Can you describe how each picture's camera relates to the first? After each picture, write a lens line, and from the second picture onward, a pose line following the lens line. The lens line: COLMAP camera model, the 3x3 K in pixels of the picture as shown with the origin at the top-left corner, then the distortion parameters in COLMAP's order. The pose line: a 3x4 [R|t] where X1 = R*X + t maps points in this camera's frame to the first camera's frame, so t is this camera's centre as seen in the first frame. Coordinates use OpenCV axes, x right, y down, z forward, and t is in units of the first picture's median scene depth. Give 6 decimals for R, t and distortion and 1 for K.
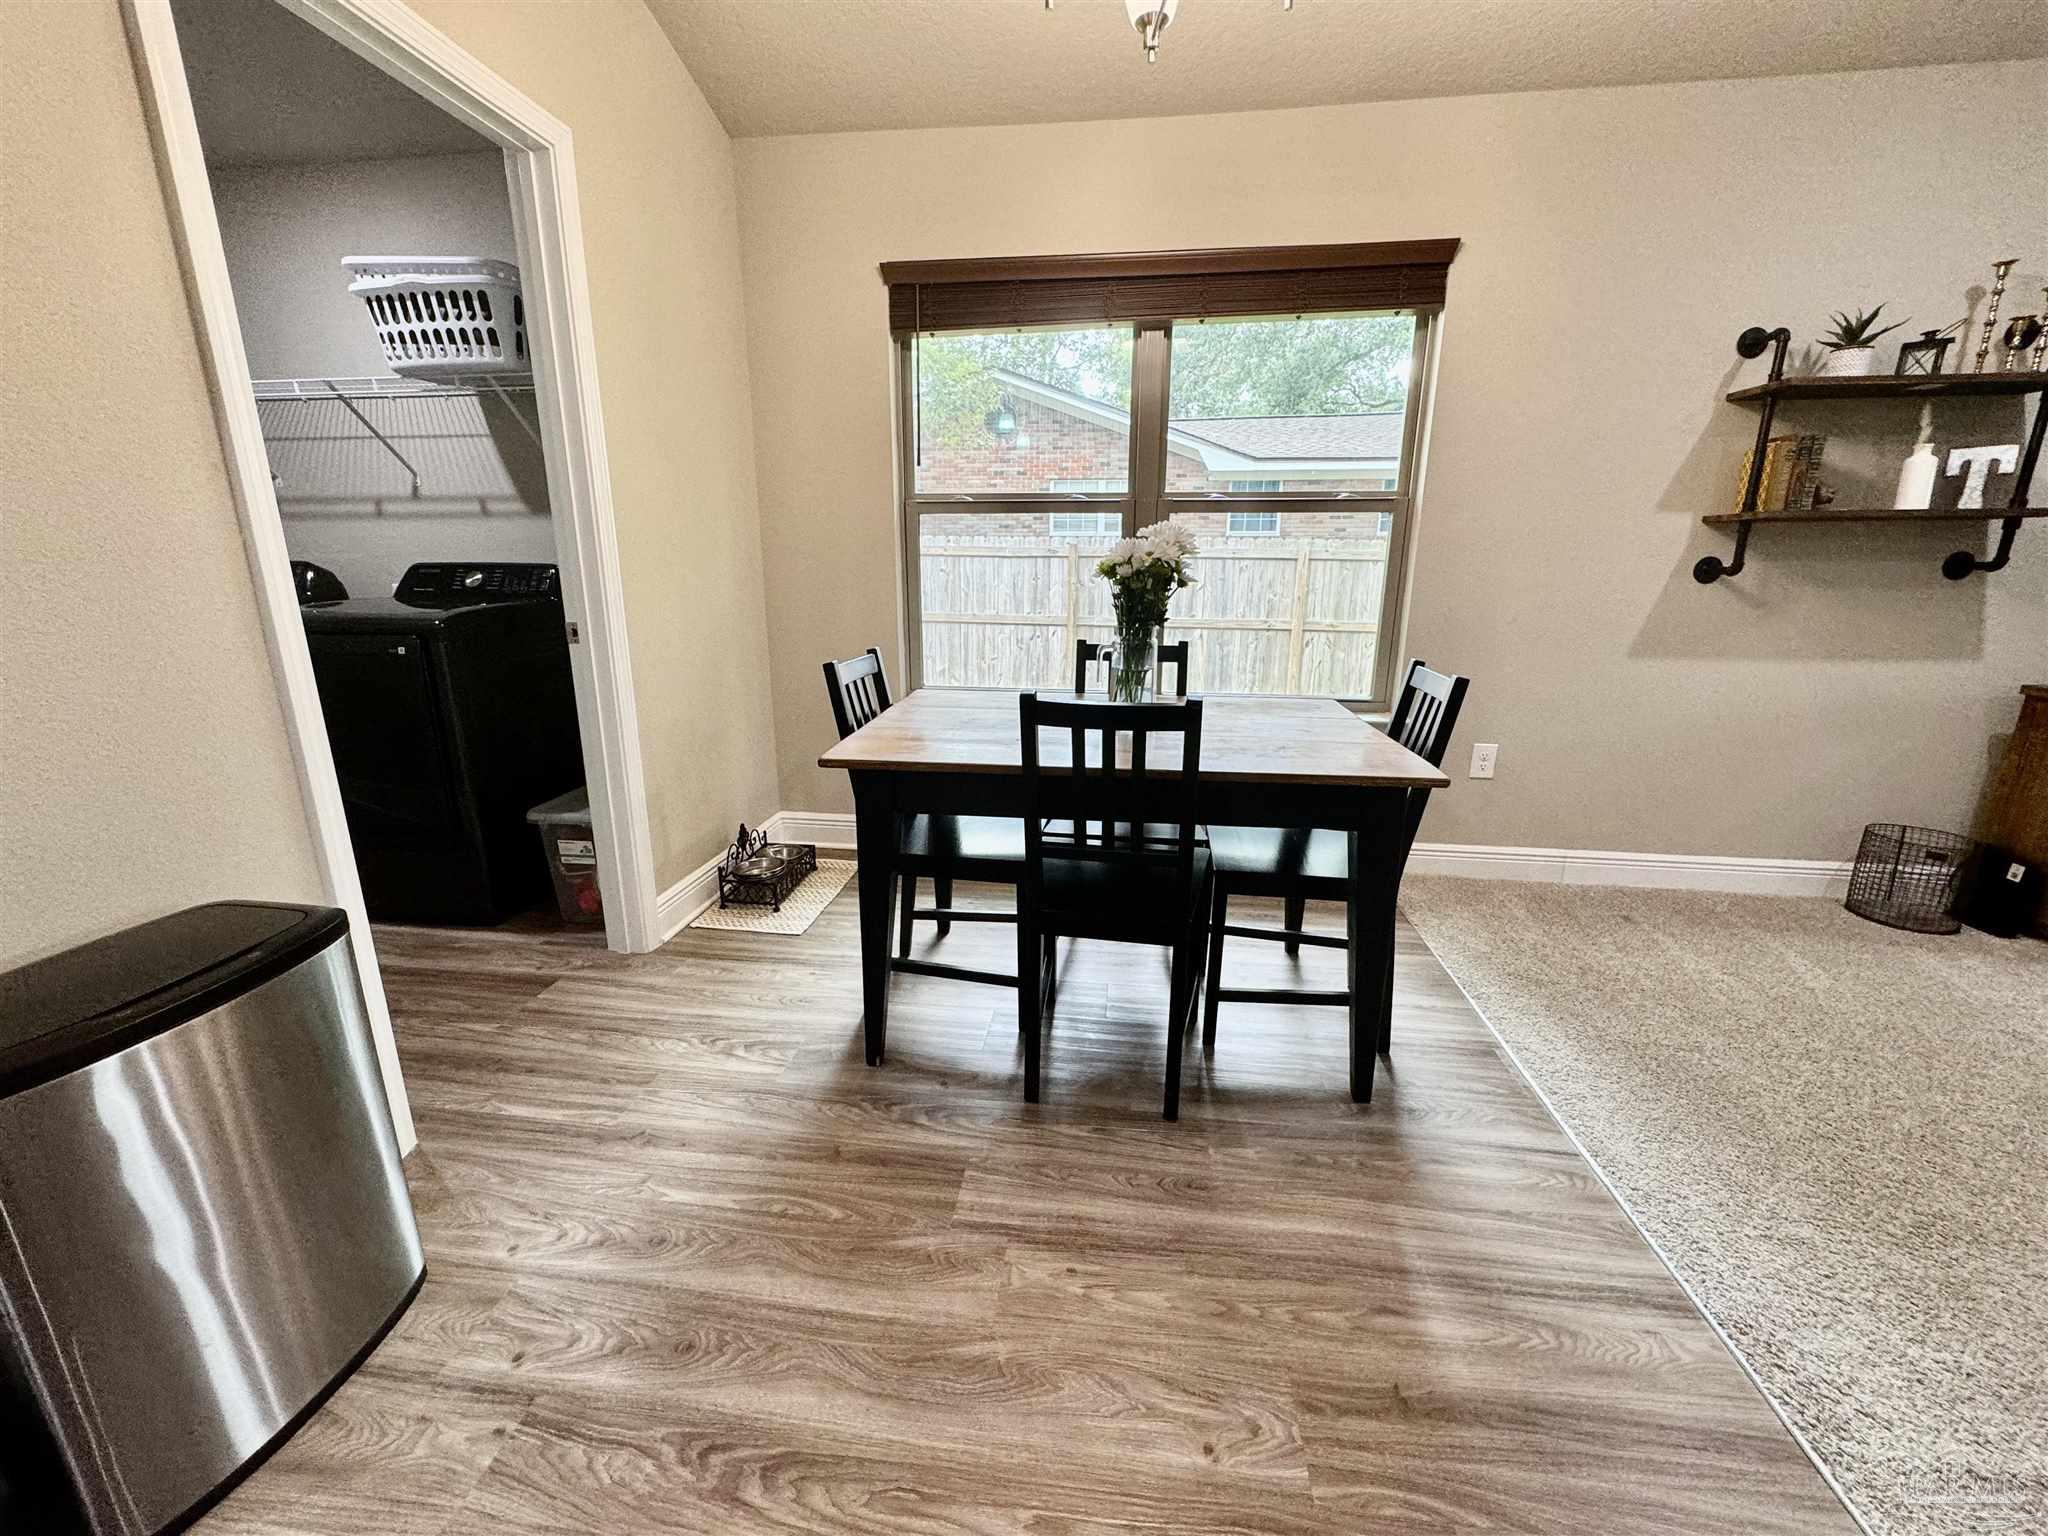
lens RADIAL K [[824.3, 0, 1024.0], [0, 824.3, 768.0], [0, 0, 1]] dist [0.019820, 0.000037]
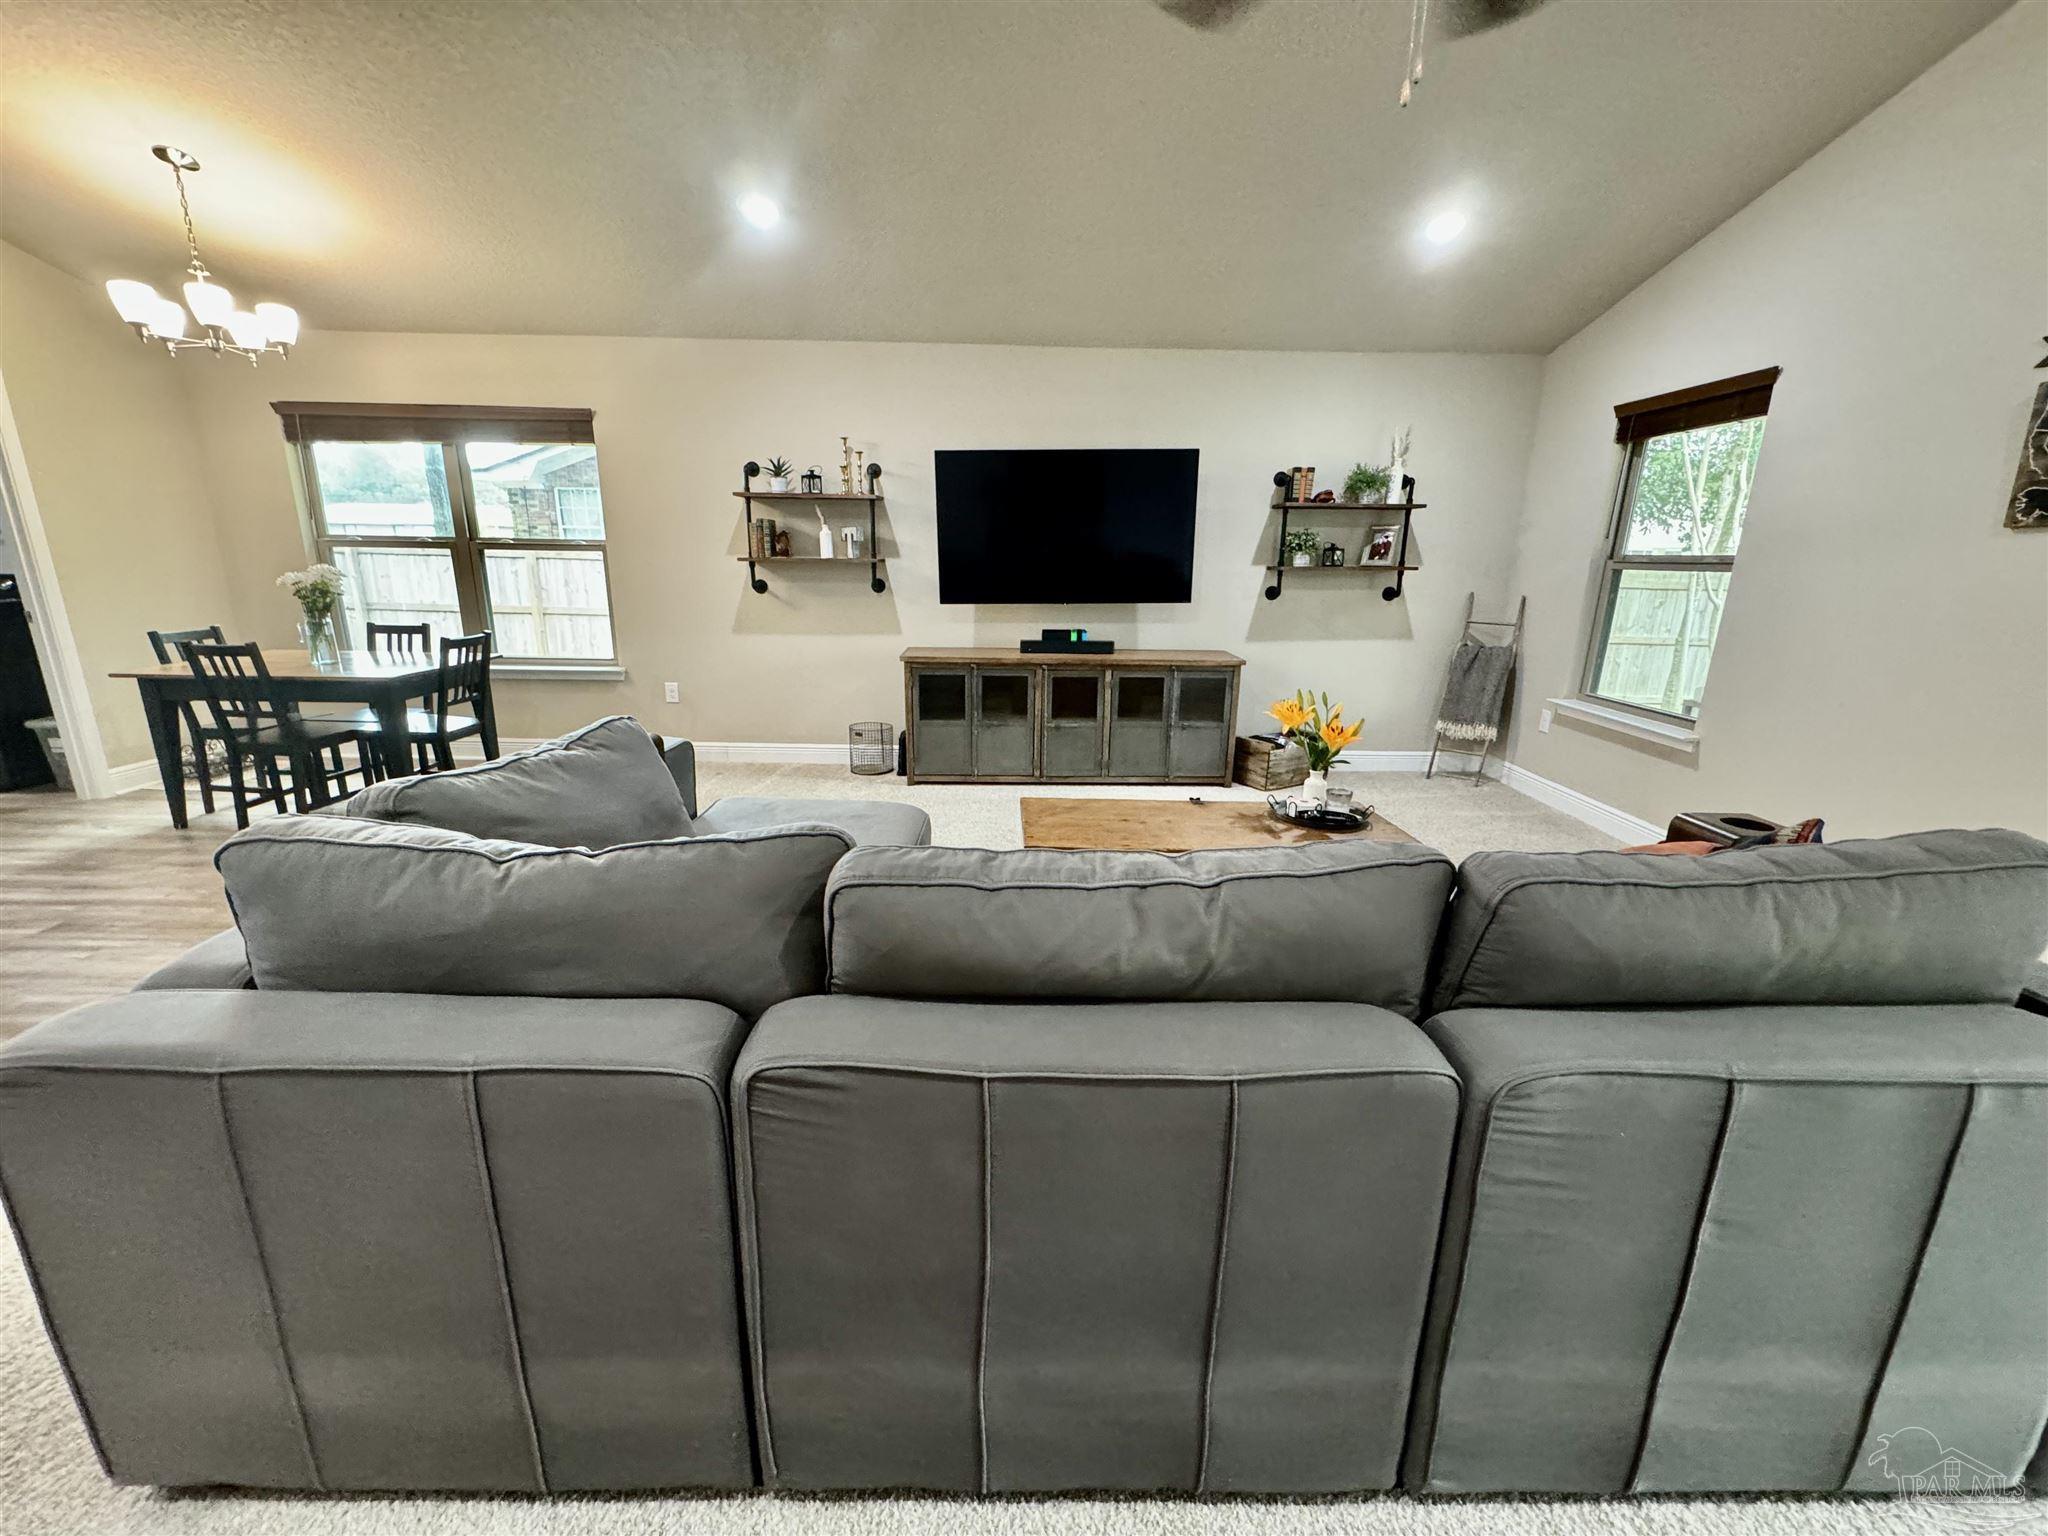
lens RADIAL K [[824.3, 0, 1024.0], [0, 824.3, 768.0], [0, 0, 1]] dist [0.019820, 0.000037]
pose [[0.994979, -0.020562, 0.097948, 1.283424], [0.020463, 0.999789, 0.002020, 0.186583], [-0.097969, -0.000006, 0.995189, -0.946163]]
